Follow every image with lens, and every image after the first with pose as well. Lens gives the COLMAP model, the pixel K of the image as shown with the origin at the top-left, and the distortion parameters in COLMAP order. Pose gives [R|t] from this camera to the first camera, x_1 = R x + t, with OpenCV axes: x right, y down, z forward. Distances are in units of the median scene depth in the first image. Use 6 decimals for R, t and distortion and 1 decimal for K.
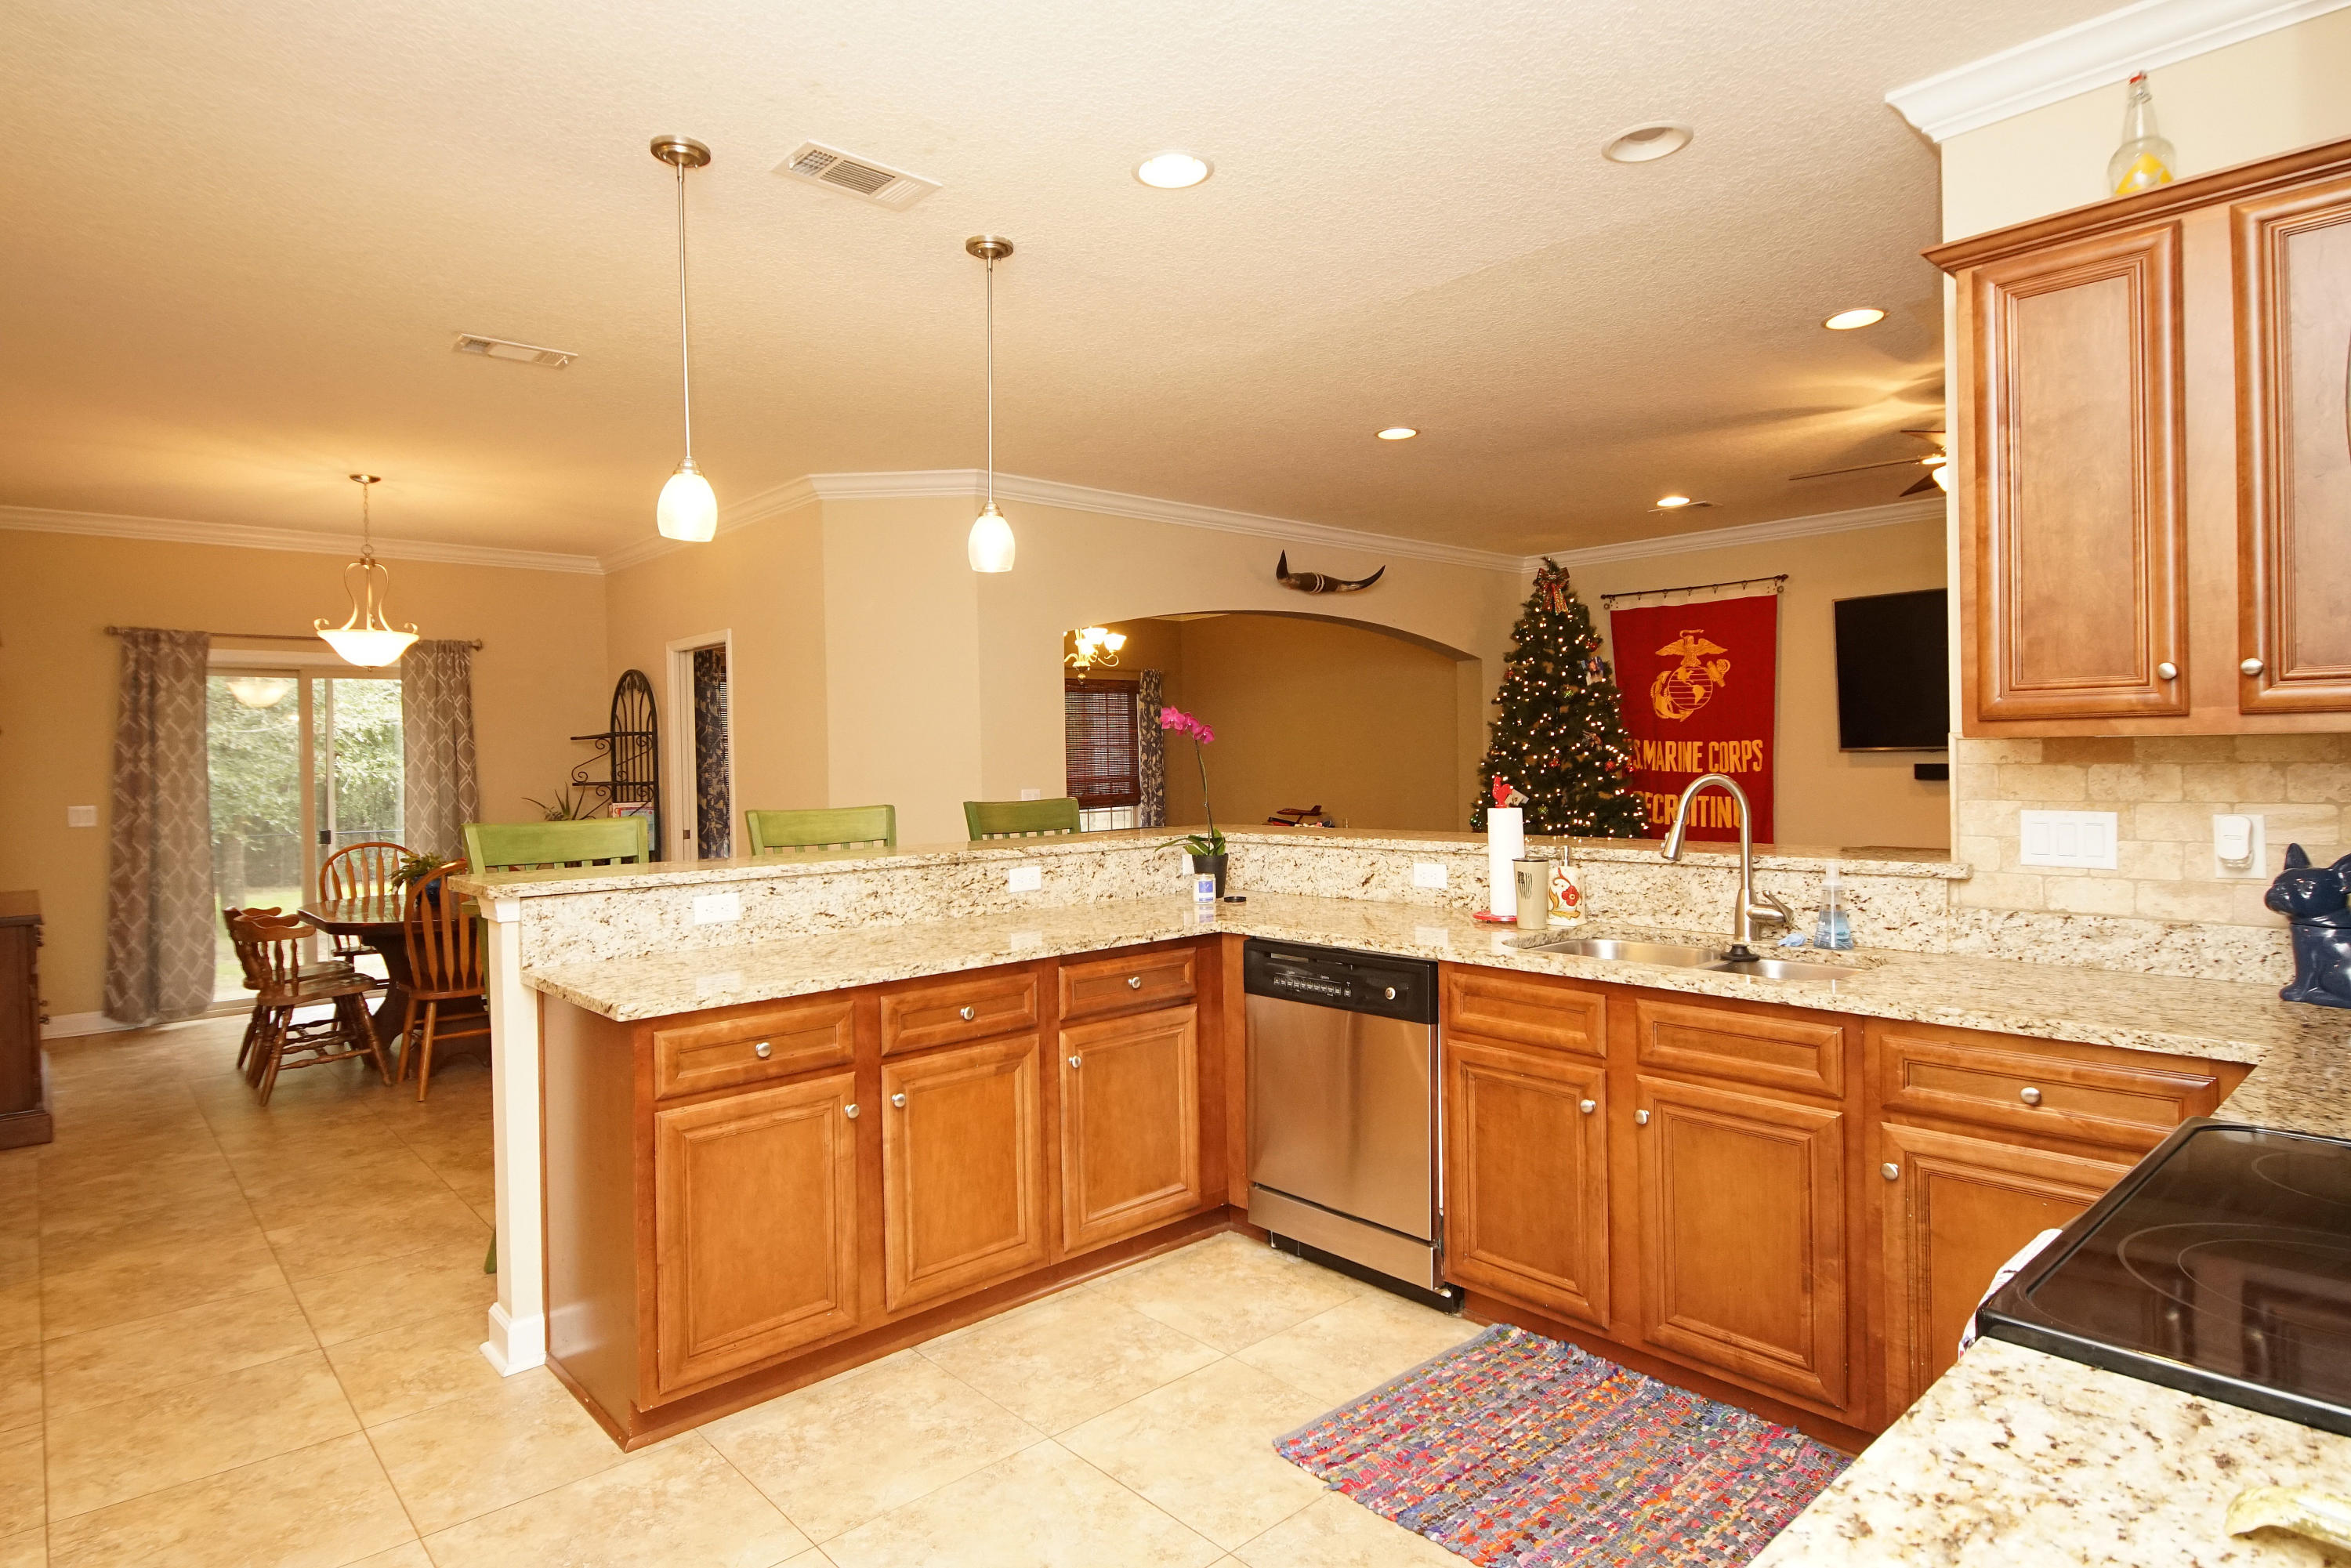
lens RADIAL K [[1260.4, 0, 1148.5], [0, 1260.4, 764.5], [0, 0, 1]] dist [0.031089, -0.026931]
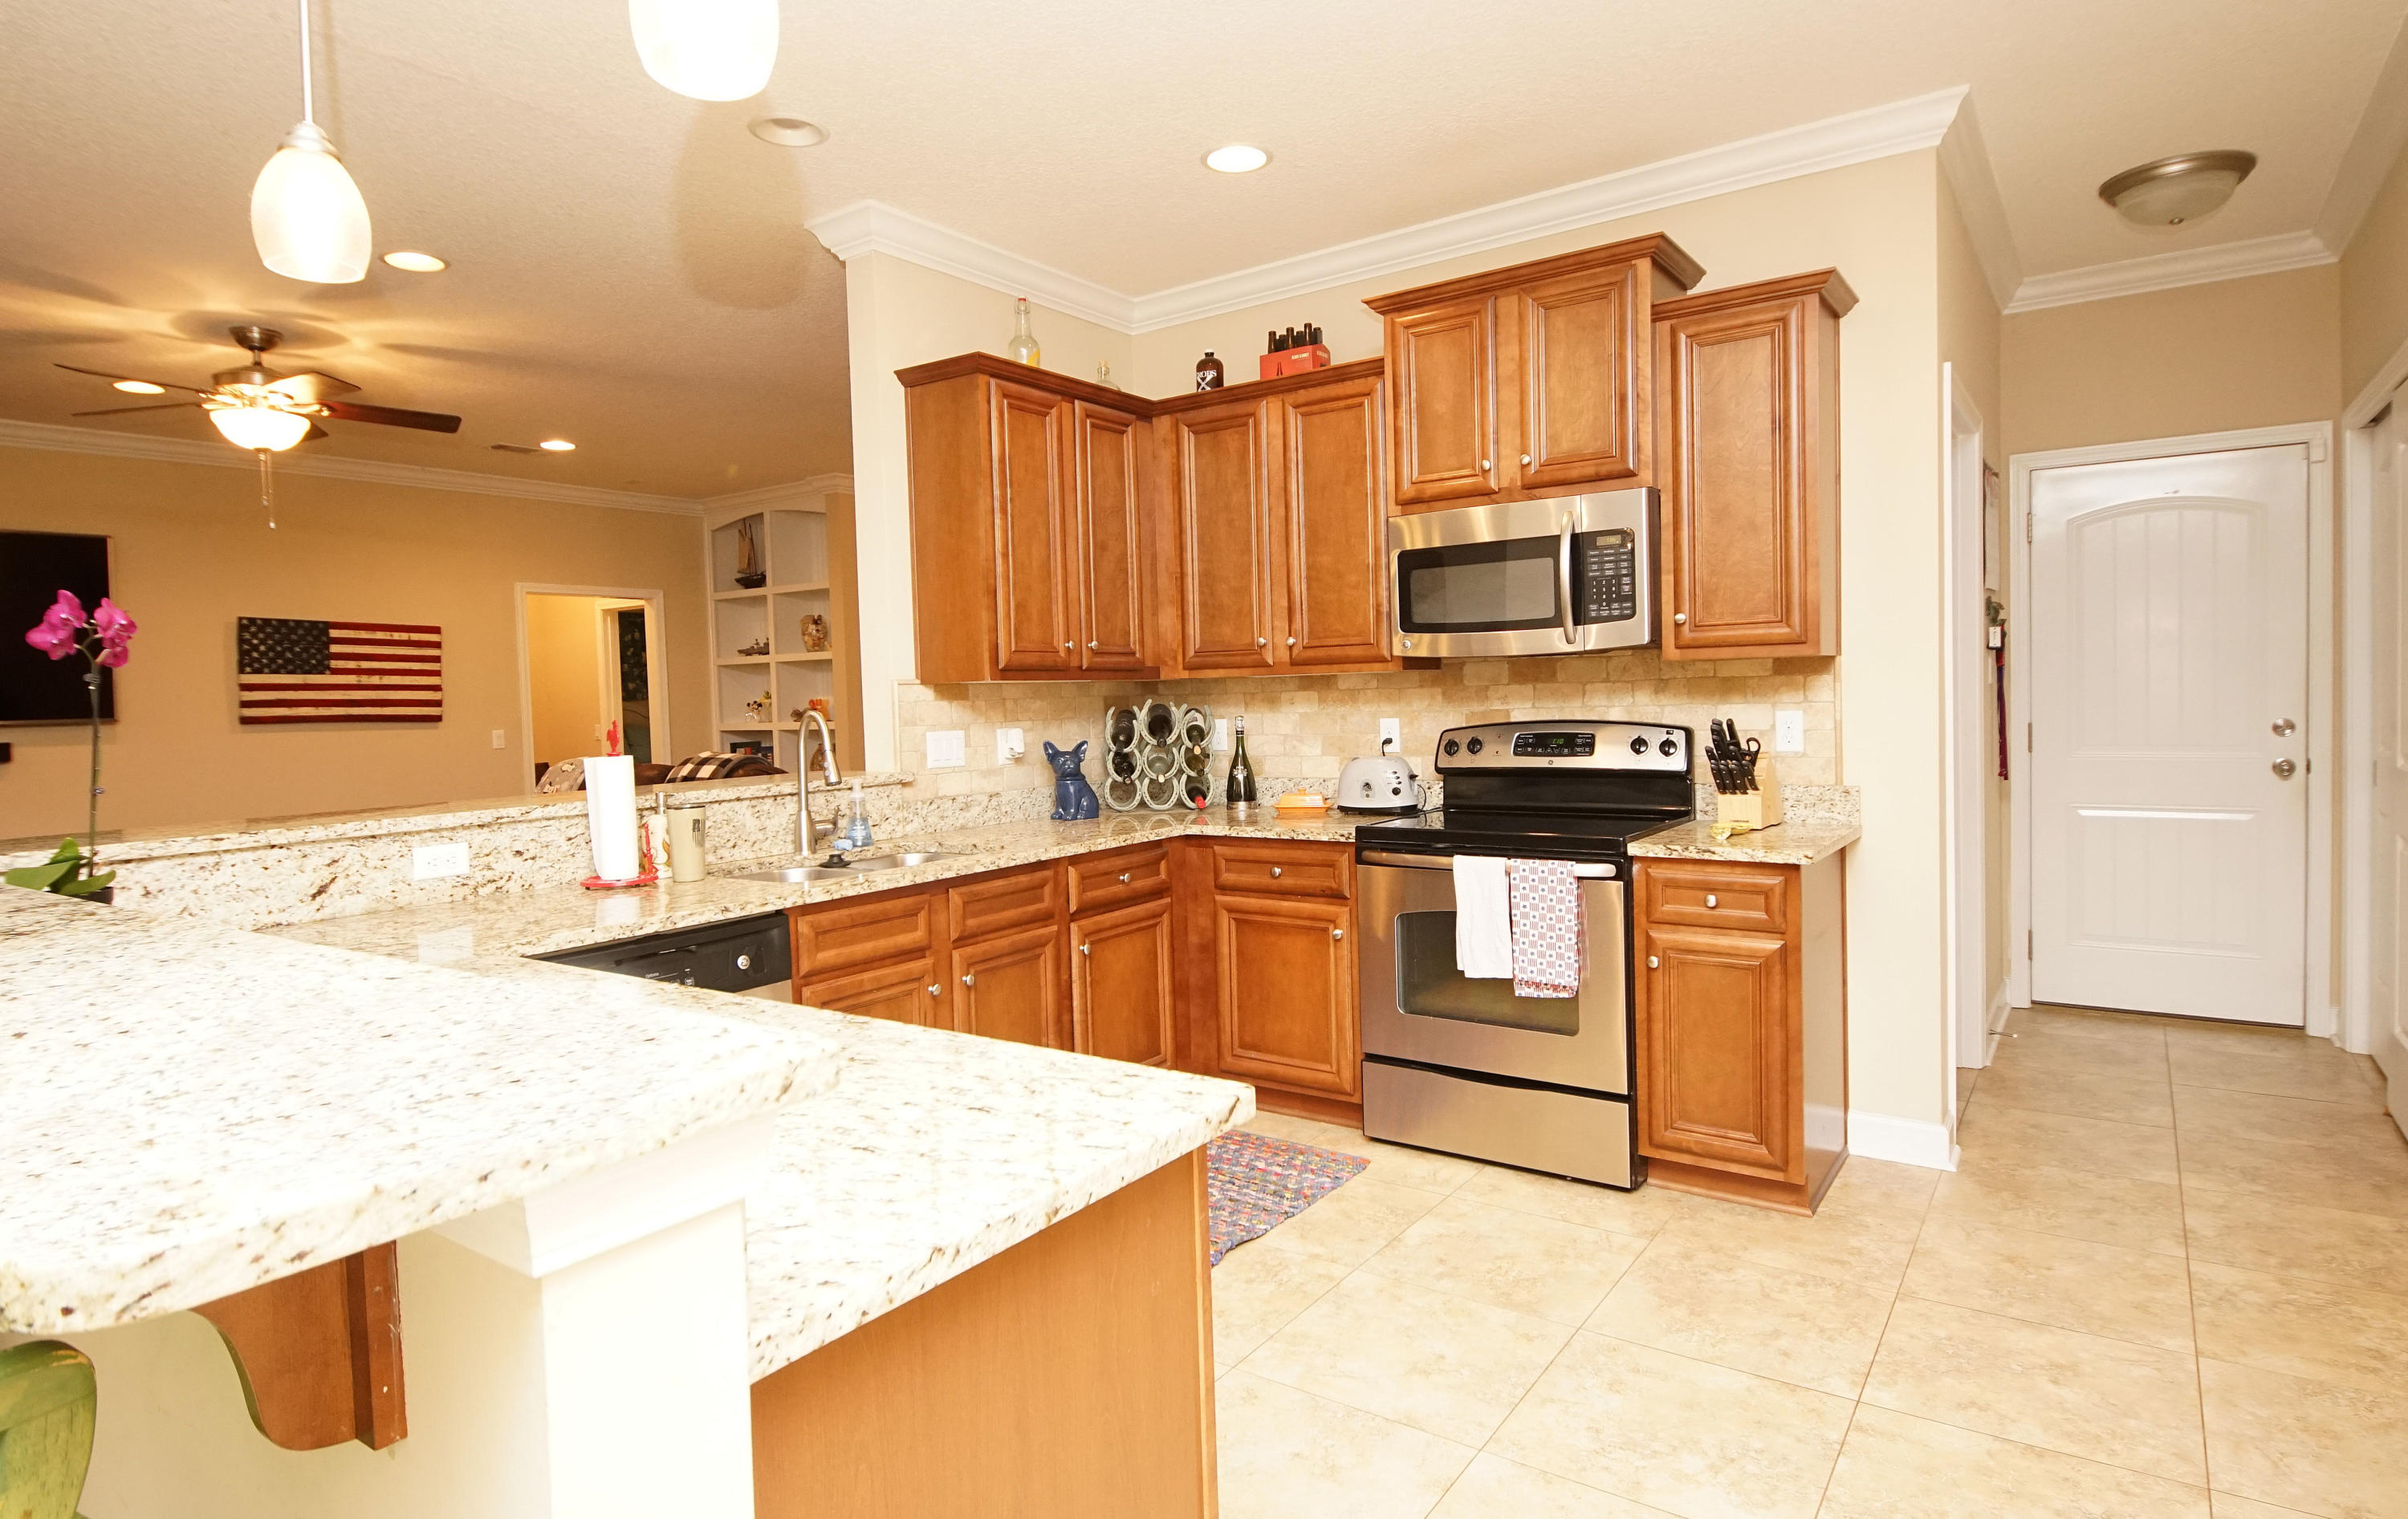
lens RADIAL K [[1308.3, 0, 1179.4], [0, 1308.3, 742.6], [0, 0, 1]] dist [0.015900, -0.006335]
pose [[-0.222343, -0.013011, 0.974882, -0.362723], [0.038424, 0.999017, 0.022097, 0.010626], [-0.974211, 0.042372, -0.221625, 0.435483]]
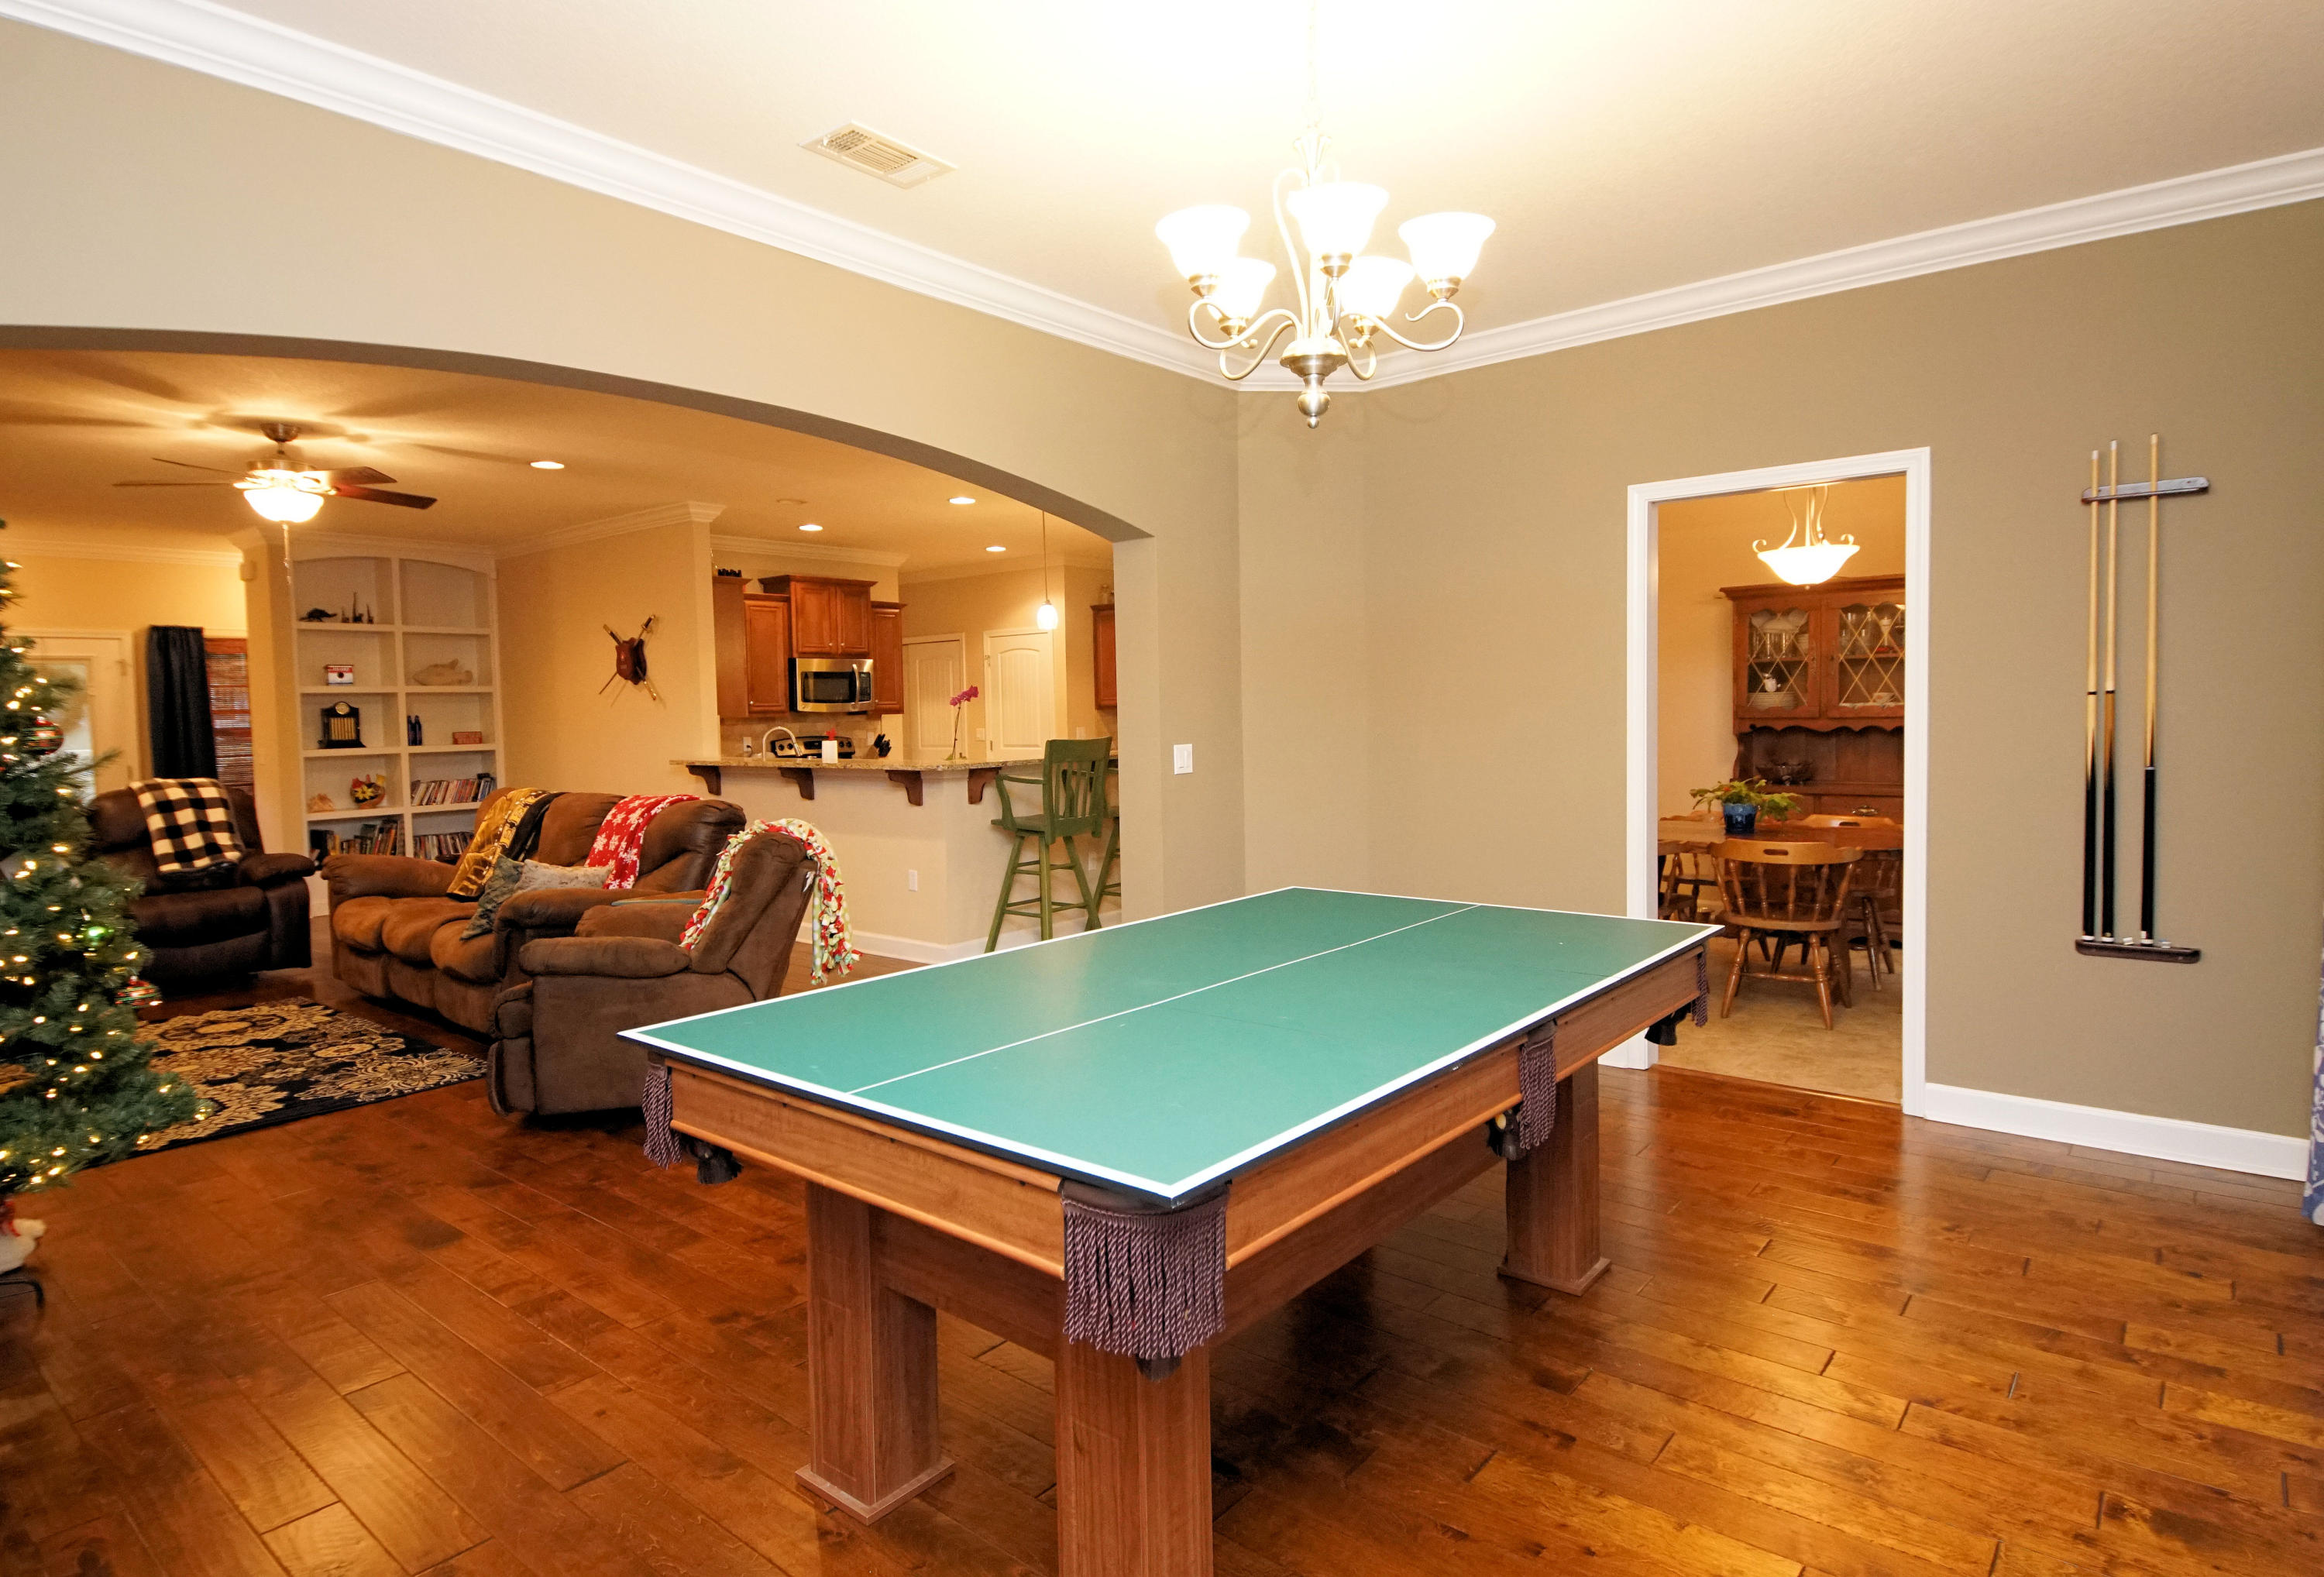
lens RADIAL K [[1253.5, 0, 1150.4], [0, 1253.5, 766.5], [0, 0, 1]] dist [-0.006374, -0.004589]
pose [[-0.985565, 0.045531, -0.163058, 0.042249], [0.037154, 0.997846, 0.054065, -0.011341], [0.165168, 0.047227, -0.985134, 1.798565]]
